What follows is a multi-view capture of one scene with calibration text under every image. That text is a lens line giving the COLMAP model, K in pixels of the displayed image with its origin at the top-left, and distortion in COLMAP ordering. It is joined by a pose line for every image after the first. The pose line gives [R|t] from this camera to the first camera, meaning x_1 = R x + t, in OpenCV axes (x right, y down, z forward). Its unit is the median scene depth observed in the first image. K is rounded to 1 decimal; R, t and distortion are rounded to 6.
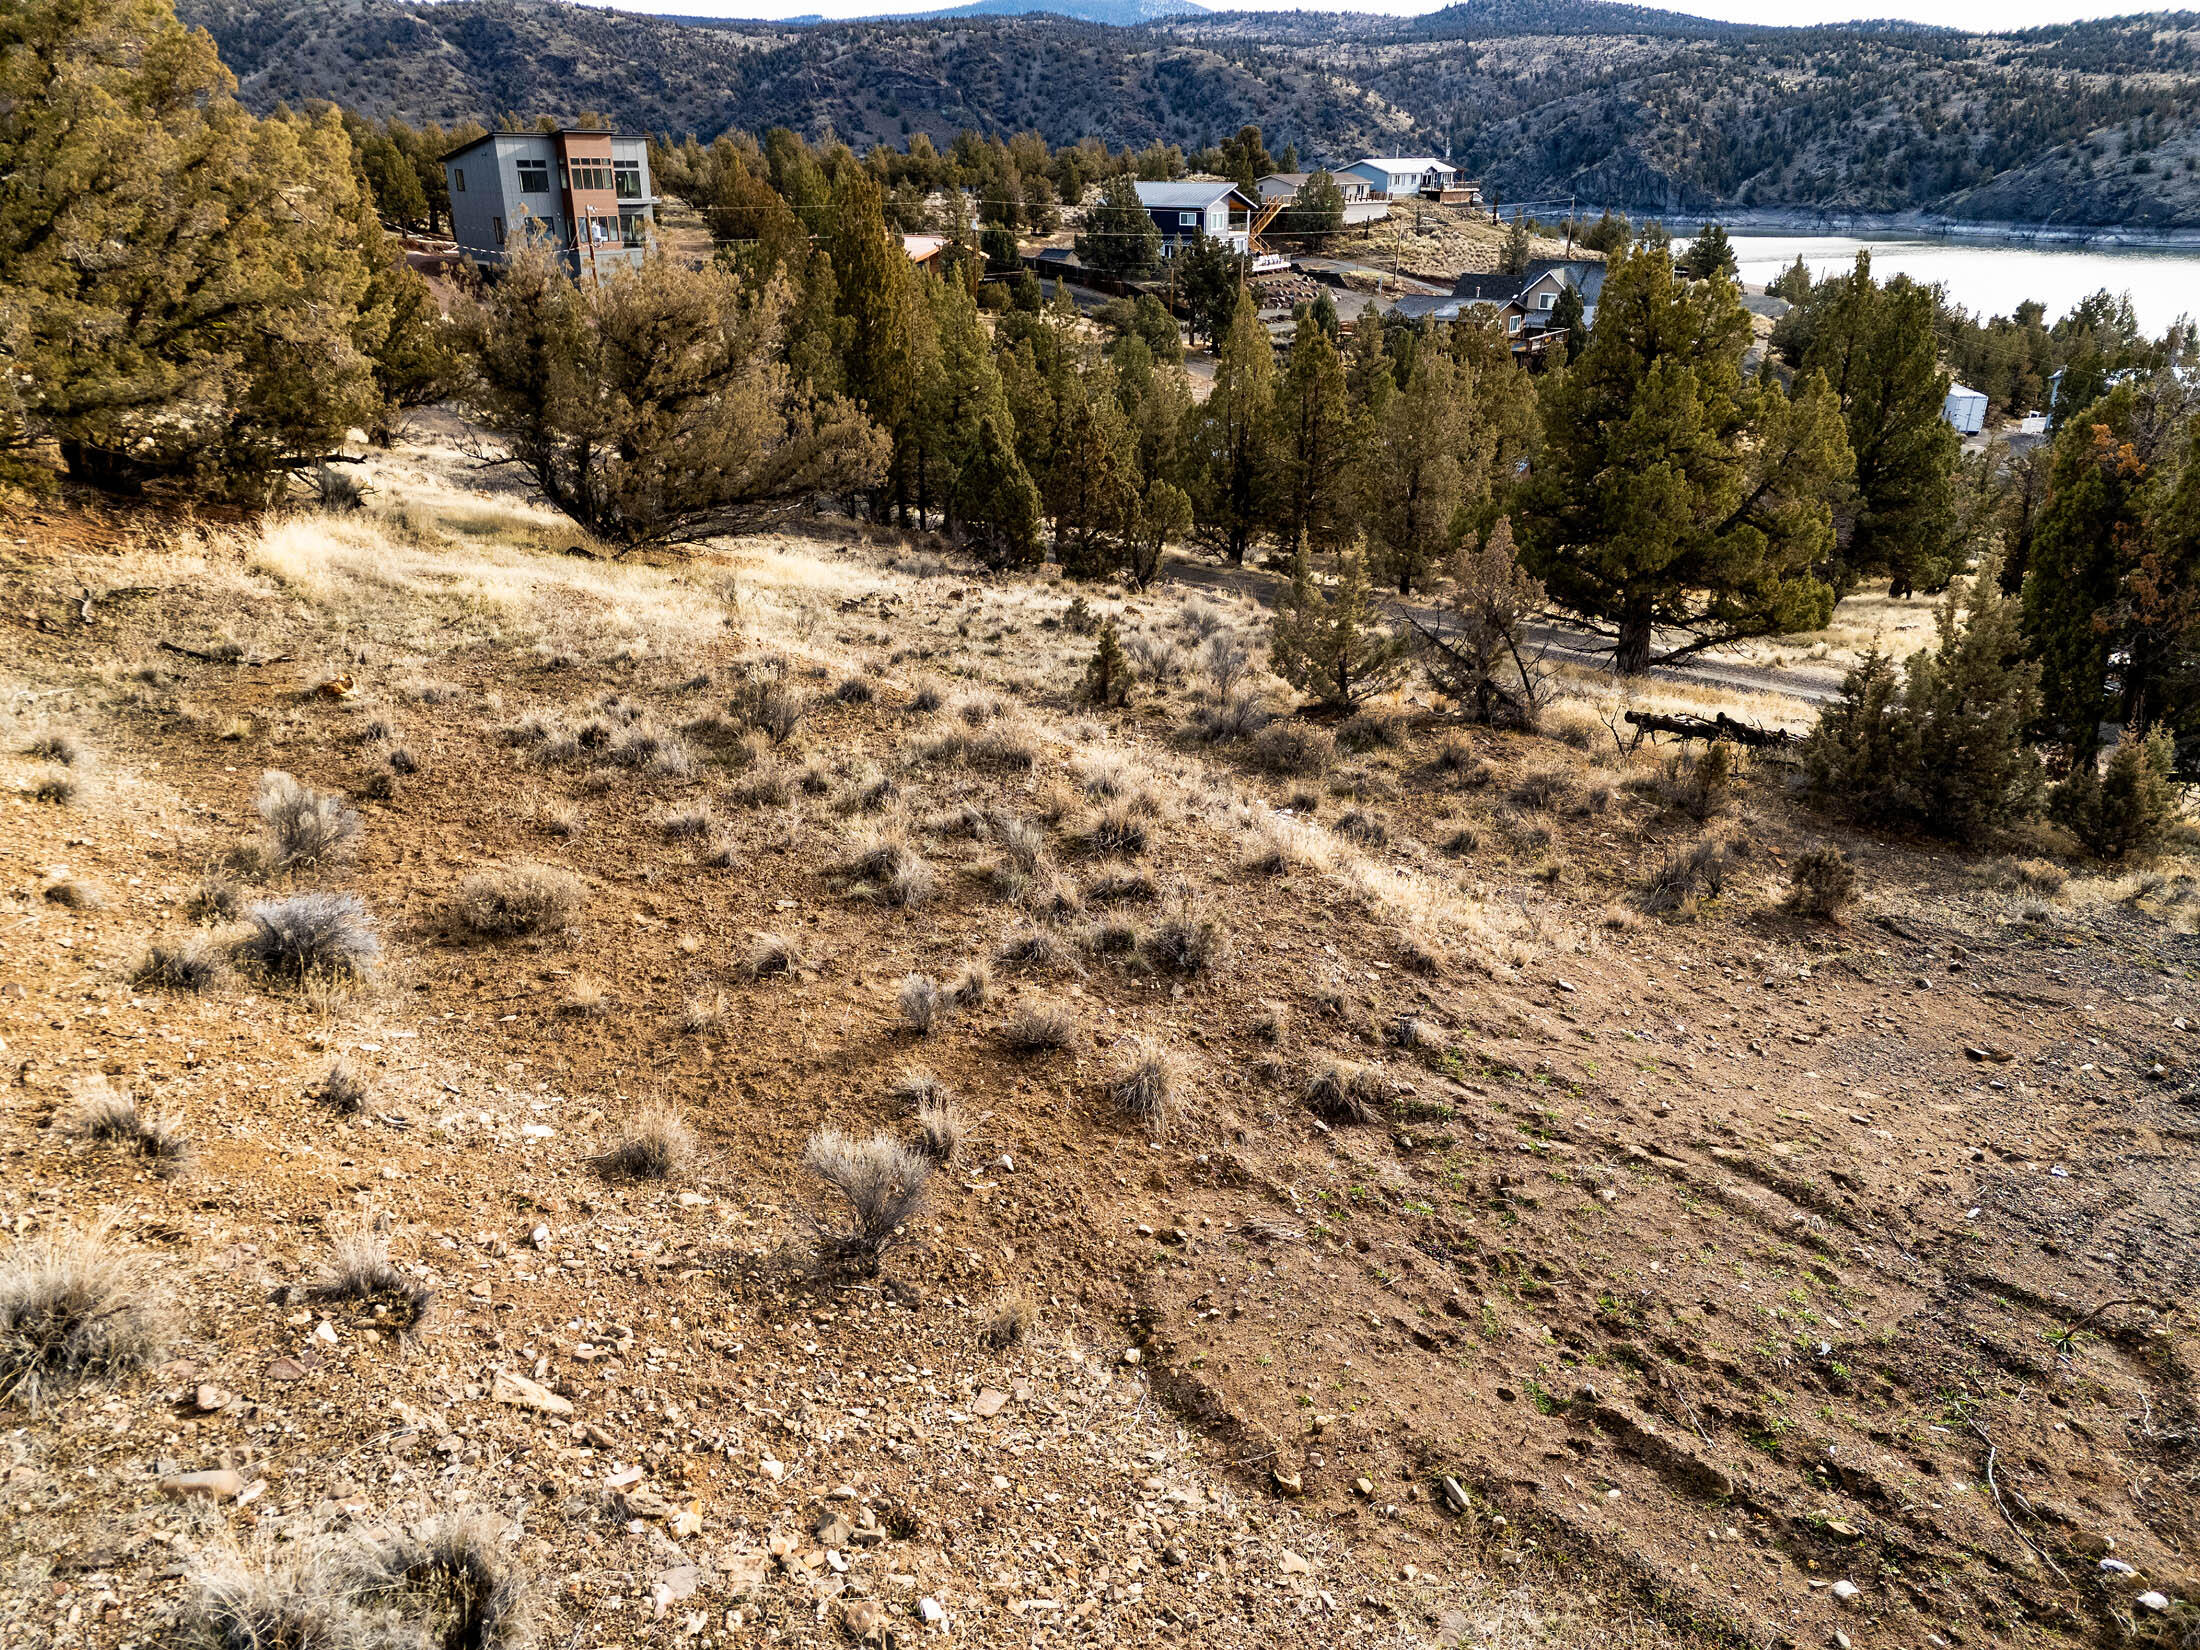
lens RADIAL K [[1607.4, 0, 1097.1], [0, 1607.4, 825.2], [0, 0, 1]] dist [0.072658, -0.056701]
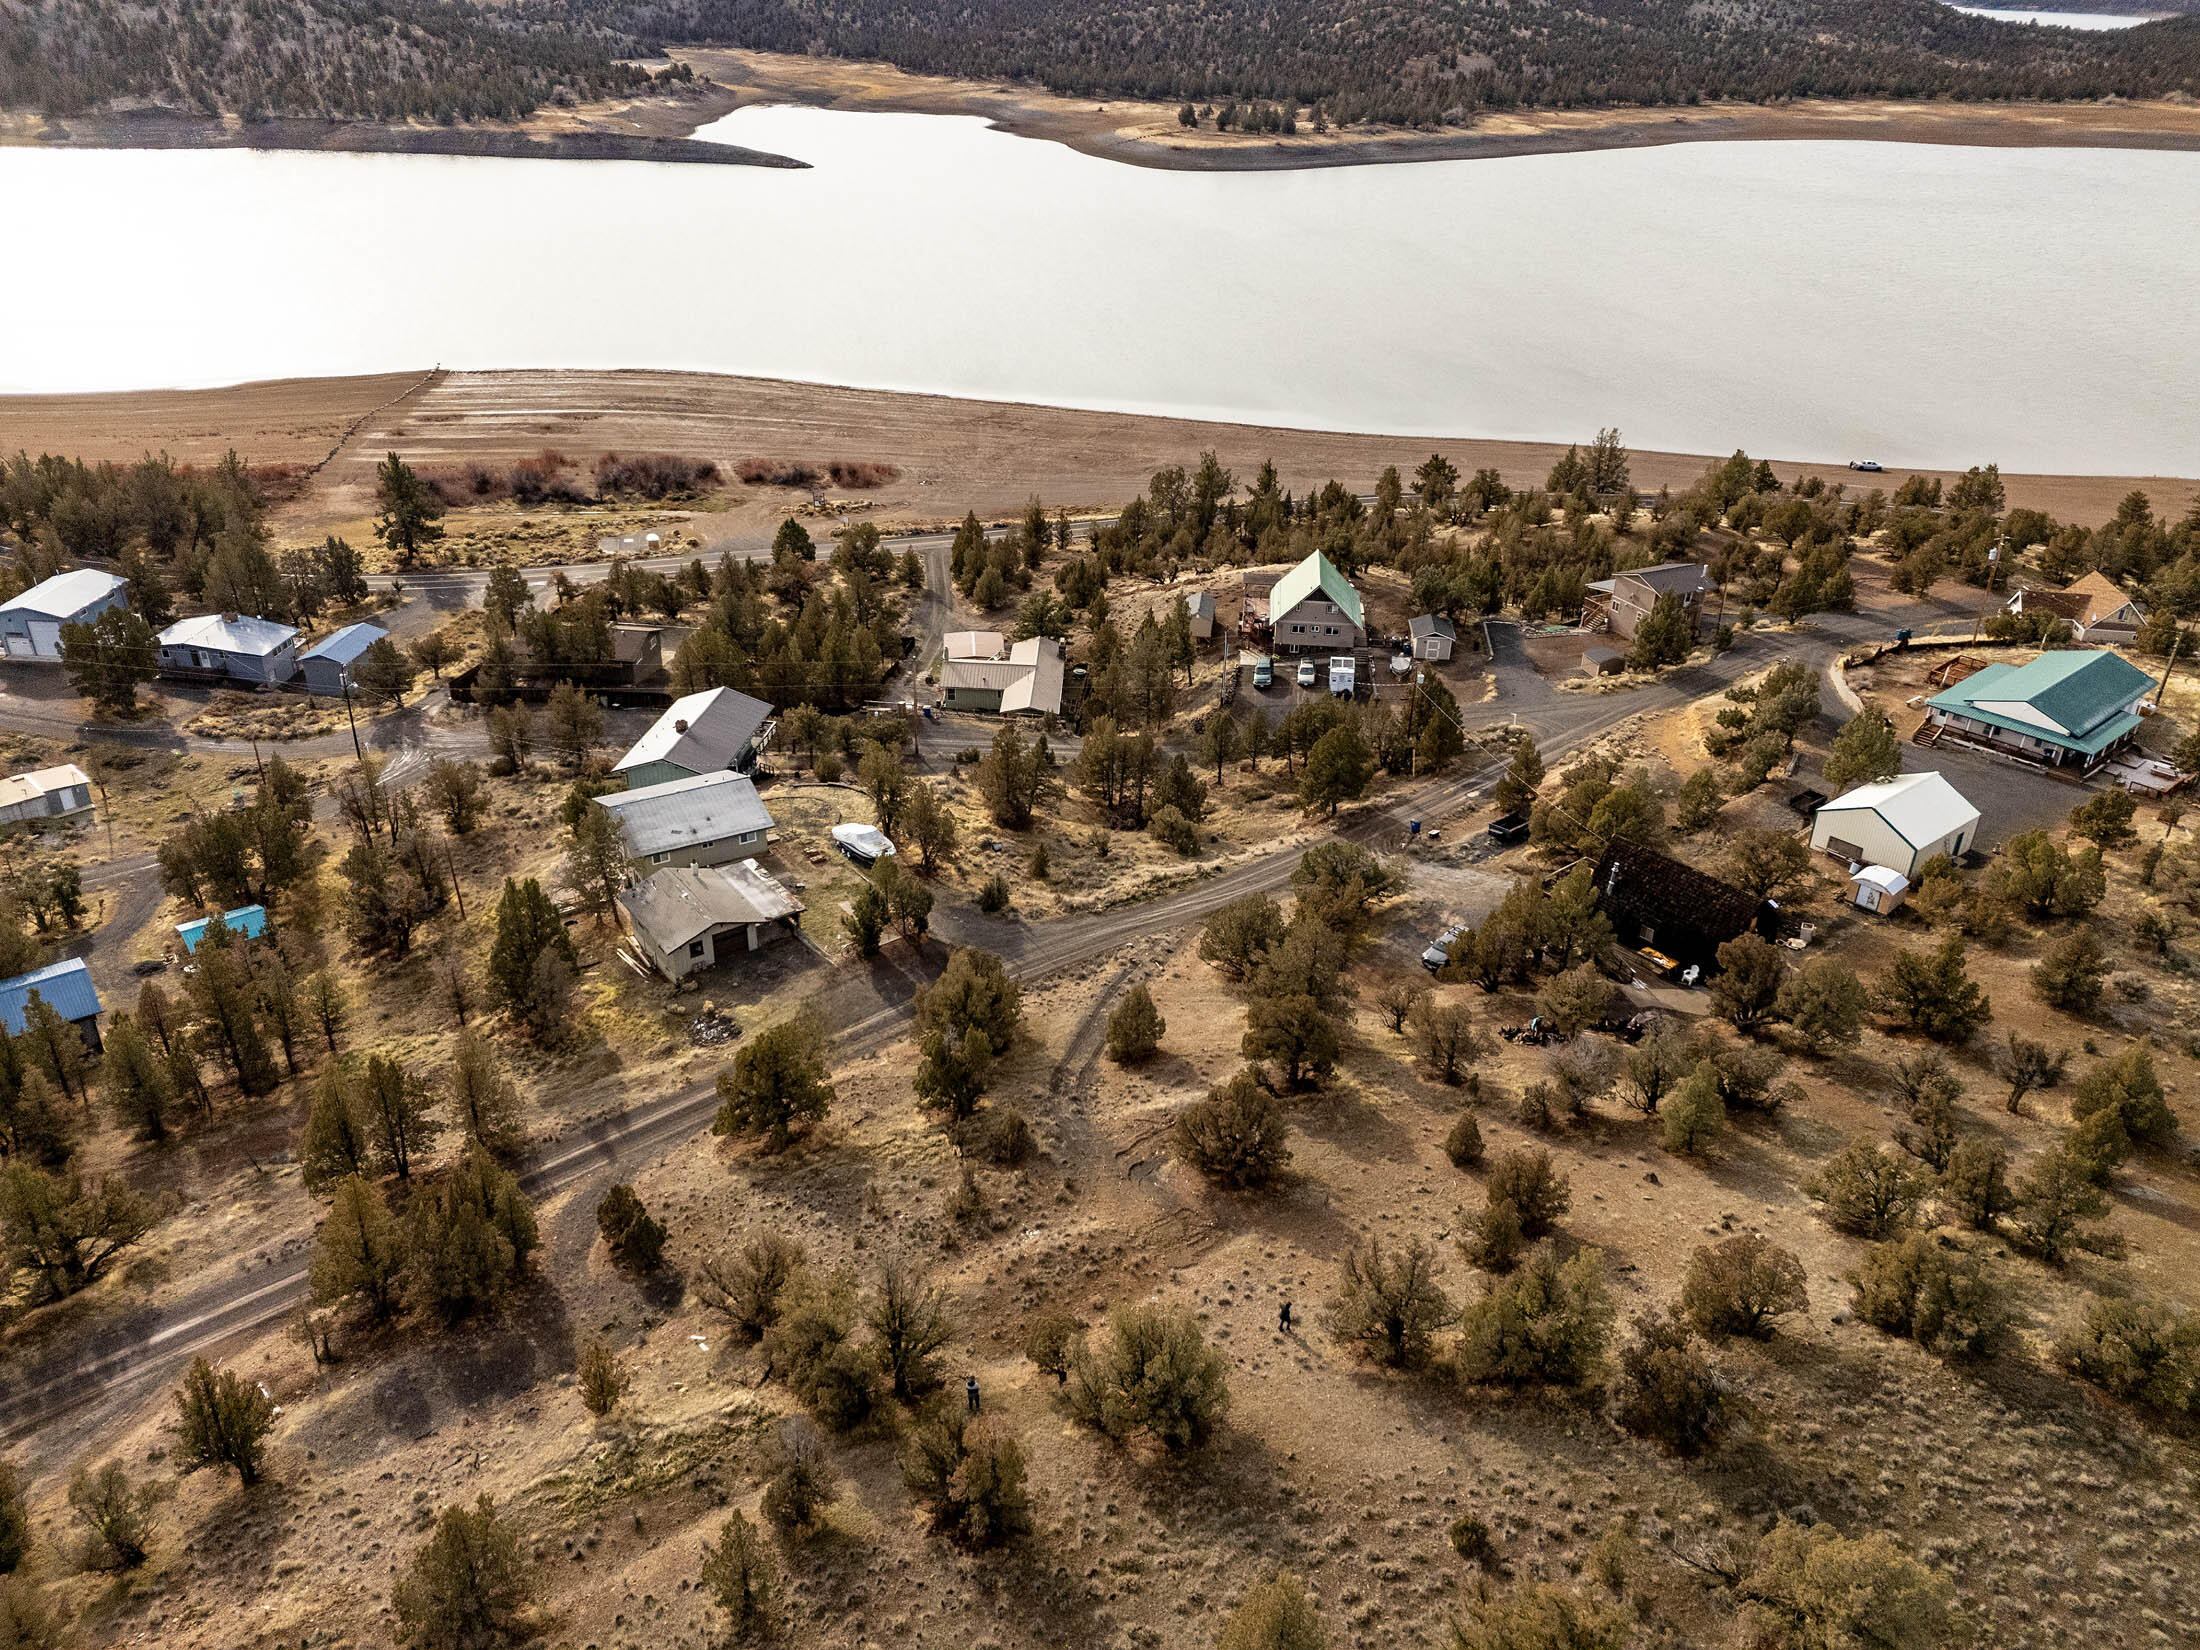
lens RADIAL K [[1607.4, 0, 1093.8], [0, 1607.4, 832.8], [0, 0, 1]] dist [0.072658, -0.056701]
pose [[0.210628, -0.466477, 0.859089, -0.230551], [0.357395, 0.854713, 0.376476, -0.185605], [-0.909893, 0.227738, 0.346743, -0.084680]]
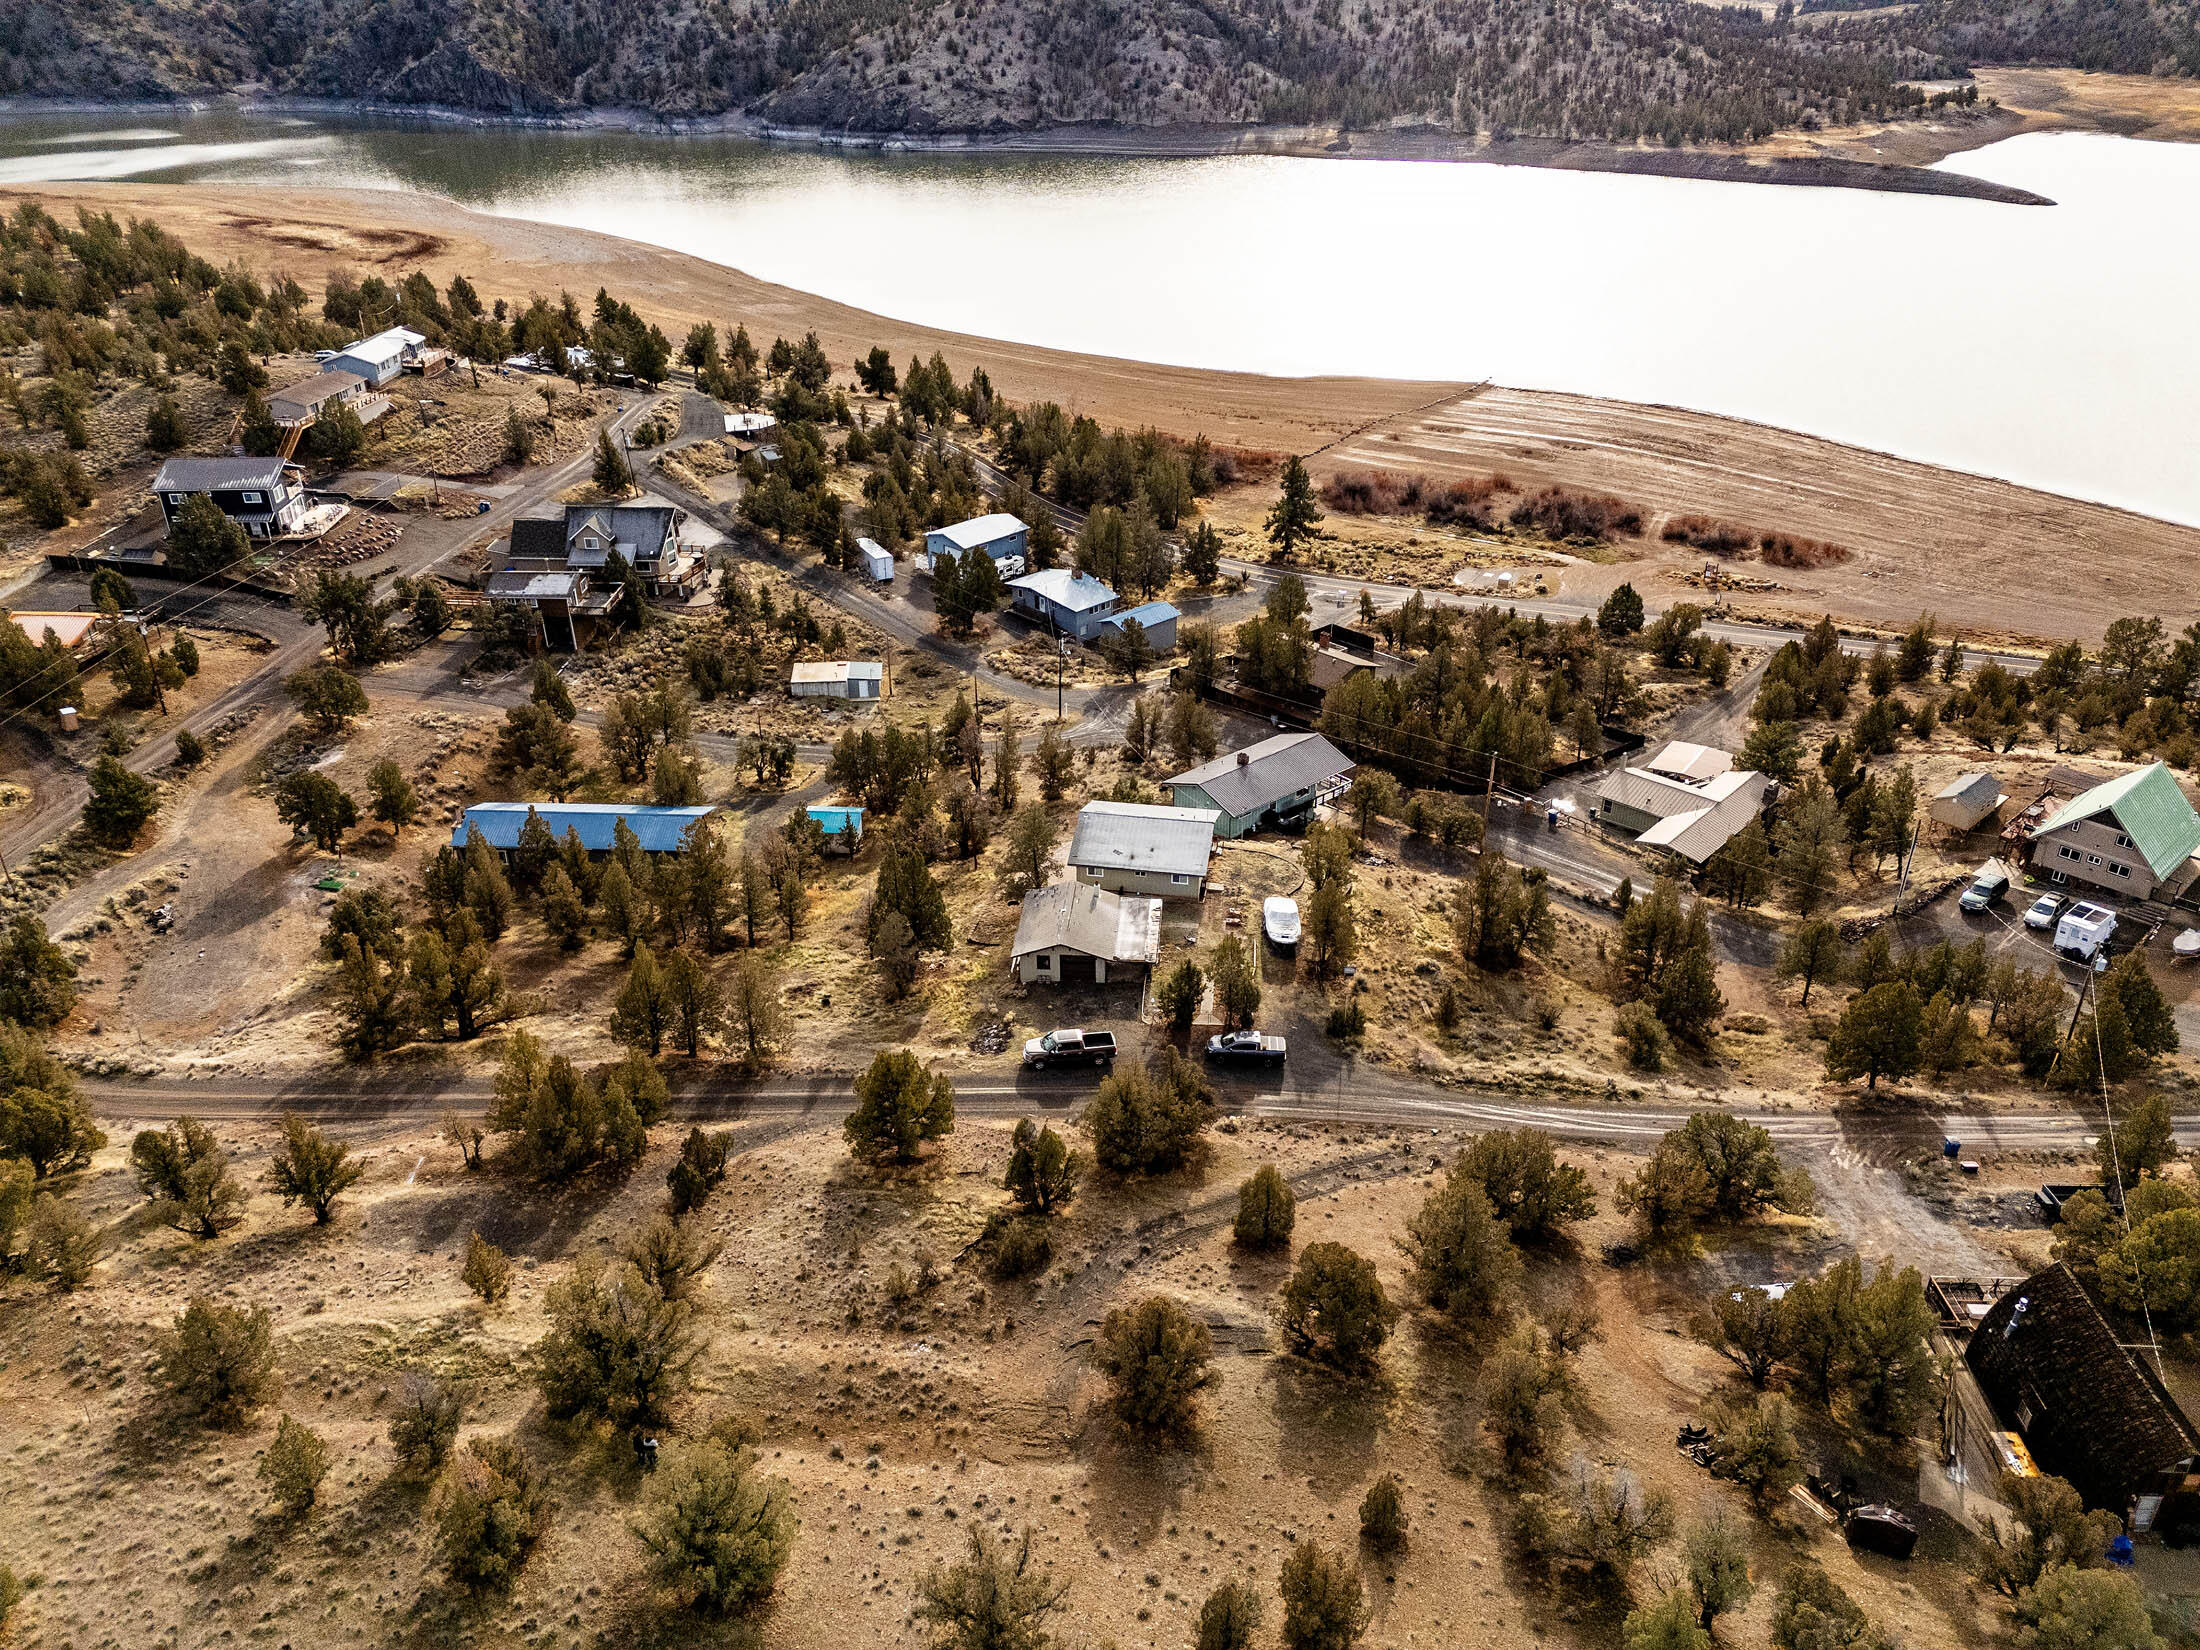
lens RADIAL K [[1607.4, 0, 1097.1], [0, 1607.4, 828.4], [0, 0, 1]] dist [0.072658, -0.056701]
pose [[0.799884, -0.290690, 0.525058, -0.099951], [0.237804, 0.956774, 0.167427, -0.138409], [-0.551031, -0.009061, 0.834435, -0.217150]]
